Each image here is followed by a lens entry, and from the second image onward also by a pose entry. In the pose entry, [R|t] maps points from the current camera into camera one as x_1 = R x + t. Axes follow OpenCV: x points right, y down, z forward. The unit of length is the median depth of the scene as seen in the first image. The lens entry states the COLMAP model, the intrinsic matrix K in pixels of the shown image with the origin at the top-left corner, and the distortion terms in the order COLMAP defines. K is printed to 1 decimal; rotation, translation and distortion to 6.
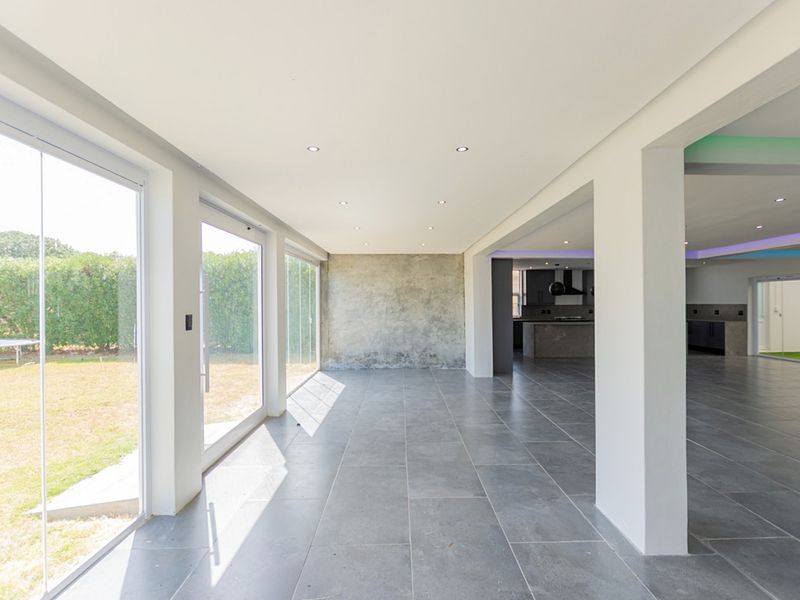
lens RADIAL K [[409.1, 0, 418.5], [0, 409.1, 299.4], [0, 0, 1]] dist [-0.005947, -0.001127]
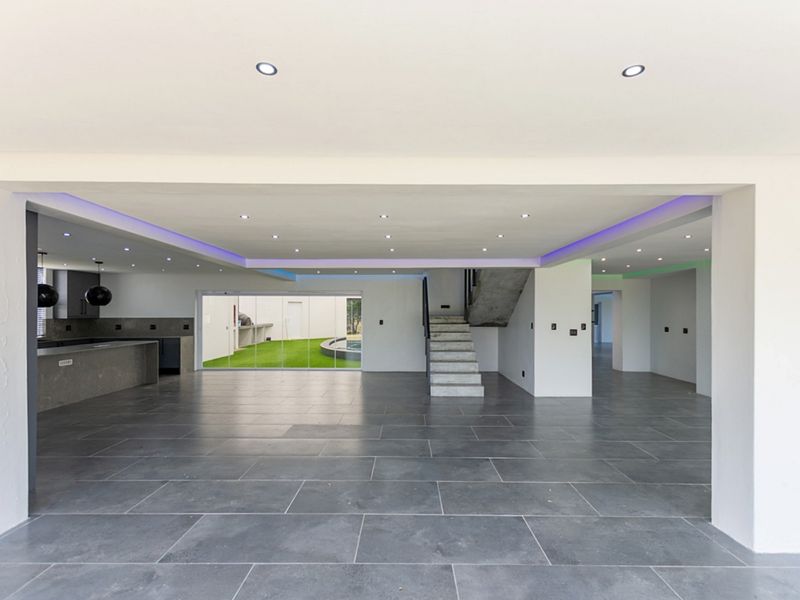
lens RADIAL K [[401.8, 0, 400.0], [0, 401.8, 311.6], [0, 0, 1]] dist [0.009935, -0.000411]
pose [[0.040609, 0.007168, 0.999149, -0.158995], [-0.009789, 0.999929, -0.006776, -0.001340], [-0.999127, -0.009505, 0.040676, 0.572040]]
